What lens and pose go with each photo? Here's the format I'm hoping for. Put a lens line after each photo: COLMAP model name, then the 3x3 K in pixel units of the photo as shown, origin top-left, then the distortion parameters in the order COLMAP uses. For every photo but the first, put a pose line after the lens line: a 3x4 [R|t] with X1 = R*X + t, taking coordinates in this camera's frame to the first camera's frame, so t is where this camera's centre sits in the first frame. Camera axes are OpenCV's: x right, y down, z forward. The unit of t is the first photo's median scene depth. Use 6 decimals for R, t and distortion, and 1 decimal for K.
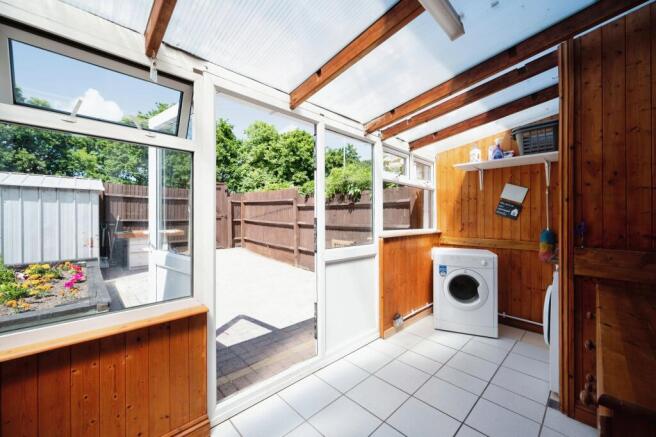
lens RADIAL K [[259.3, 0, 328.0], [0, 259.3, 218.5], [0, 0, 1]] dist [-0.000643, -0.000142]
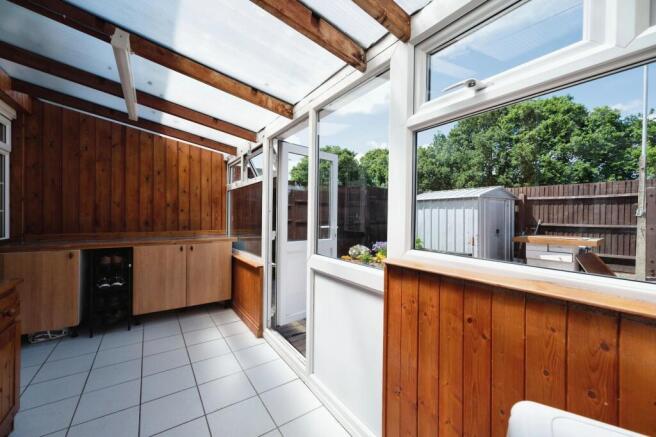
lens RADIAL K [[259.3, 0, 328.0], [0, 259.3, 218.5], [0, 0, 1]] dist [-0.000643, -0.000142]
pose [[-0.161733, -0.001652, -0.986833, 0.266563], [-0.019217, 0.999814, 0.001476, -0.000368], [0.986647, 0.019202, -0.161735, 0.382448]]
